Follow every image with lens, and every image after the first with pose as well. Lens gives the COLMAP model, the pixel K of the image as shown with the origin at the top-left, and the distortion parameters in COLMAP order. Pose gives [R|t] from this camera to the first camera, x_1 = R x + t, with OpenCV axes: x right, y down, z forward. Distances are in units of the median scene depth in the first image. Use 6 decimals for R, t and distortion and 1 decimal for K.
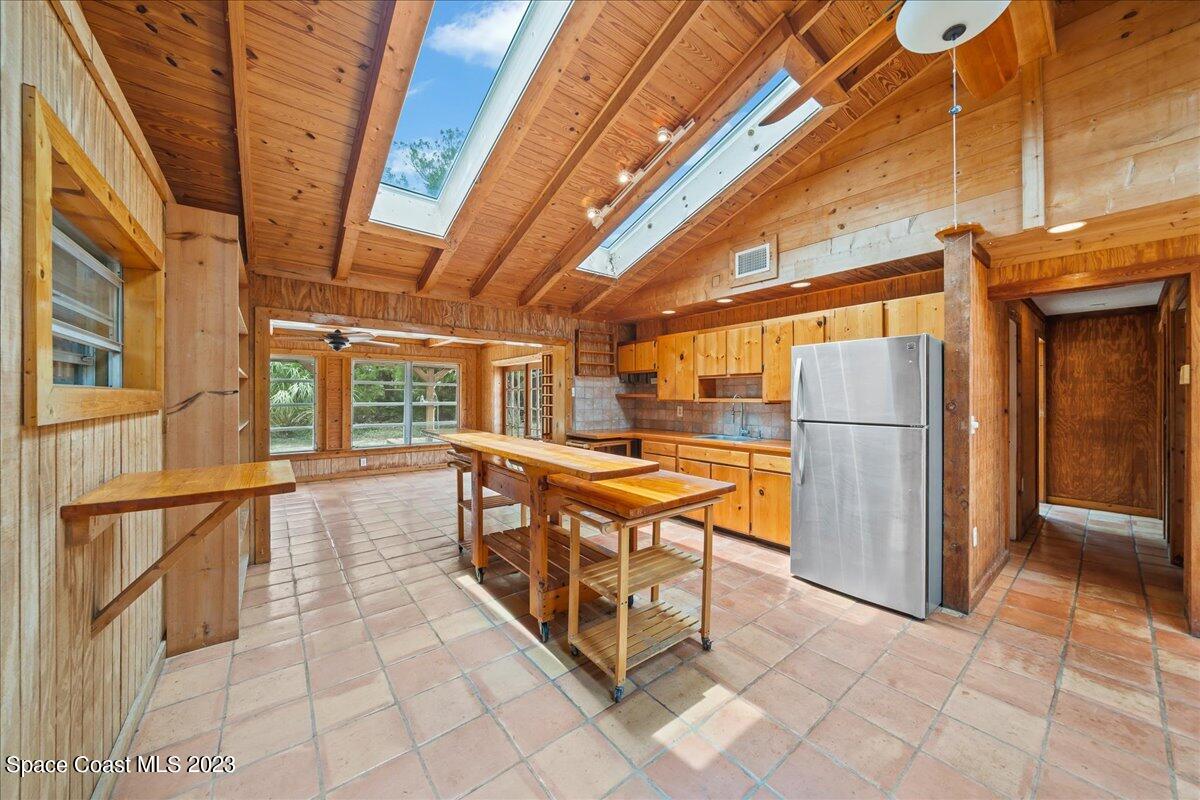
lens RADIAL K [[415.6, 0, 603.6], [0, 415.6, 398.2], [0, 0, 1]] dist [-0.000600, -0.000159]
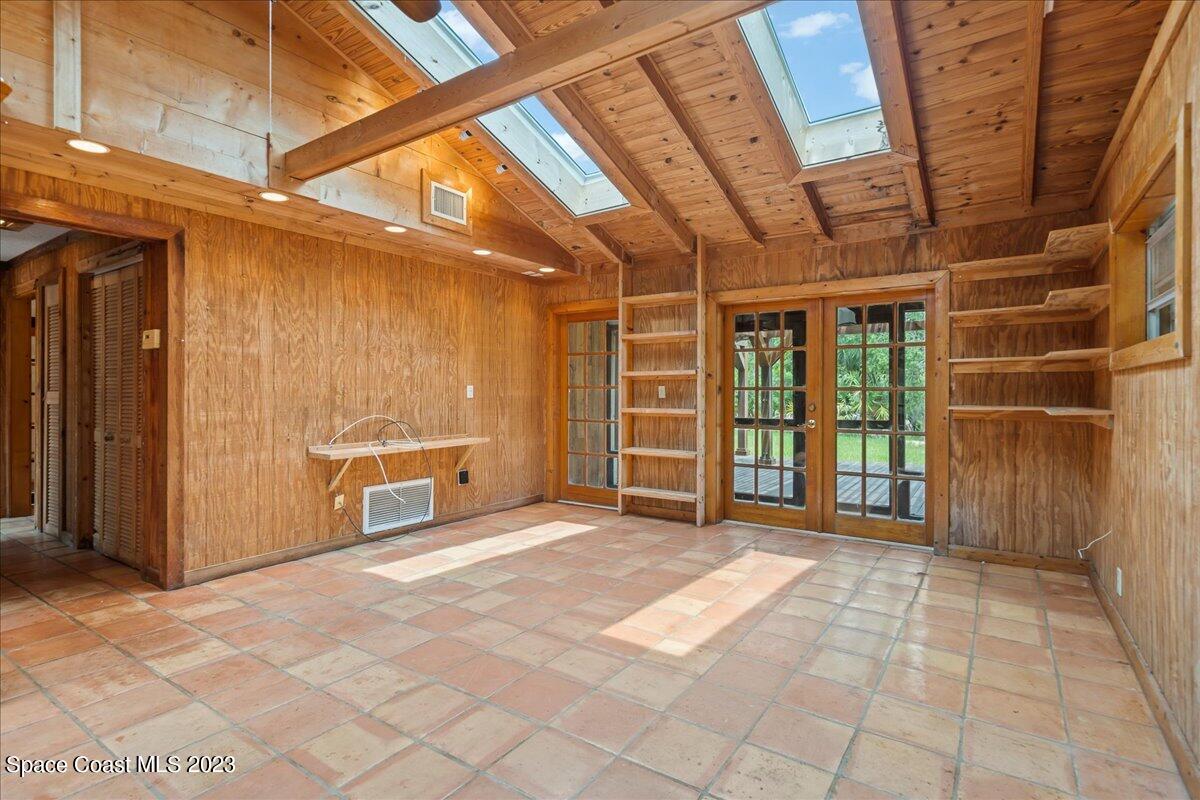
lens RADIAL K [[588.2, 0, 601.8], [0, 588.2, 394.6], [0, 0, 1]] dist [0.000243, -0.001493]
pose [[-0.293386, -0.006227, 0.955974, -0.179796], [0.005730, 0.999949, 0.008272, 0.045726], [-0.955977, 0.007904, -0.293336, 0.232774]]
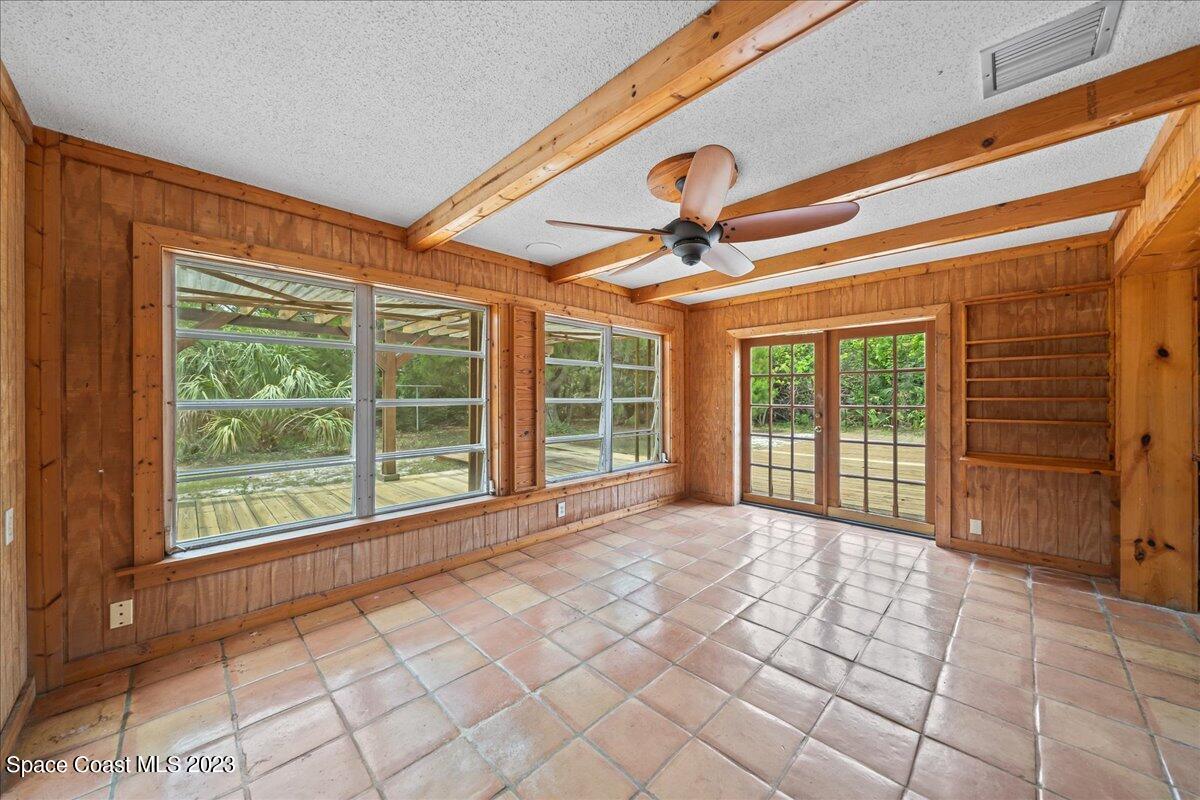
lens RADIAL K [[415.6, 0, 599.0], [0, 415.6, 392.7], [0, 0, 1]] dist [-0.000600, -0.000159]
pose [[0.992785, -0.001618, 0.119894, -1.068280], [0.003359, 0.999892, -0.014326, 0.022875], [-0.119858, 0.014626, 0.992683, 0.837573]]
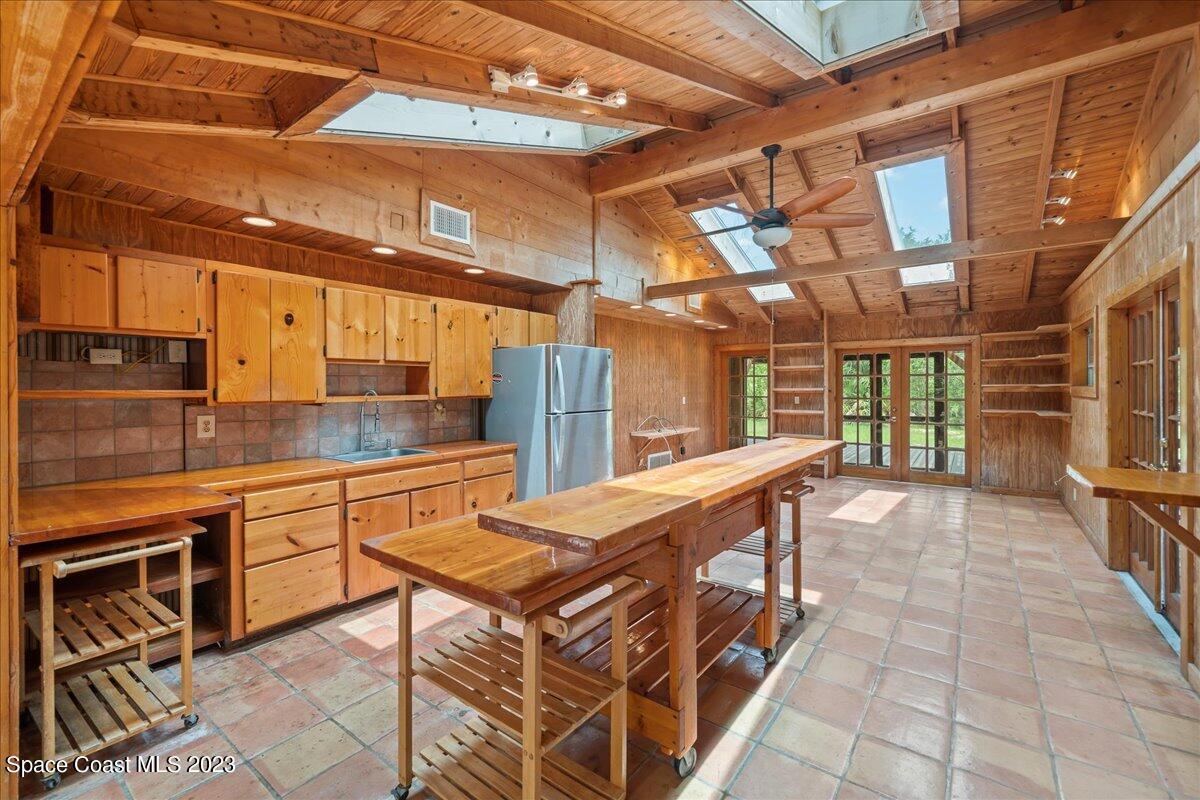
lens RADIAL K [[510.6, 0, 600.9], [0, 510.6, 390.9], [0, 0, 1]] dist [-0.000104, -0.000117]
pose [[-0.255333, -0.006001, 0.966835, -0.662685], [0.010522, 0.999904, 0.008985, -0.012524], [-0.966796, 0.012467, -0.255245, 0.969828]]
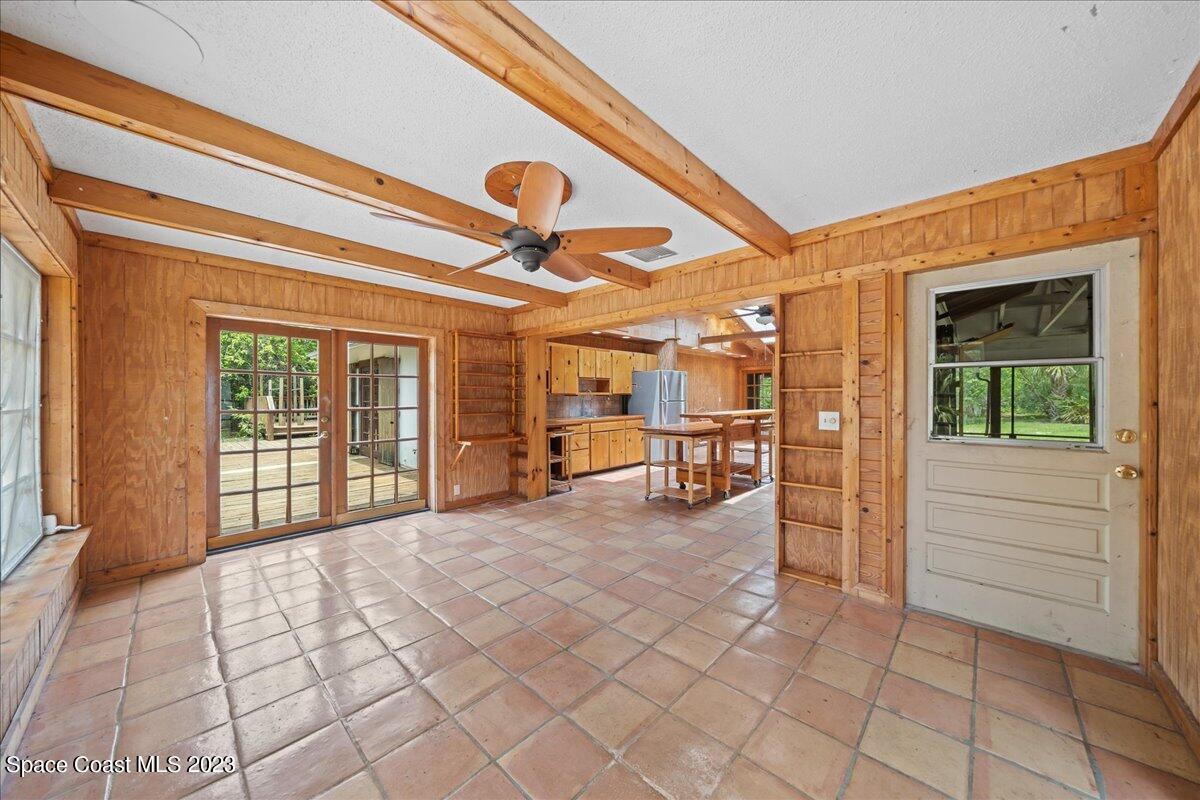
lens RADIAL K [[415.6, 0, 594.8], [0, 415.6, 398.8], [0, 0, 1]] dist [-0.000600, -0.000159]
pose [[-0.139760, -0.005687, 0.990169, -1.463576], [0.007480, 0.999949, 0.006799, 0.015969], [-0.990157, 0.008356, -0.139710, 1.369294]]
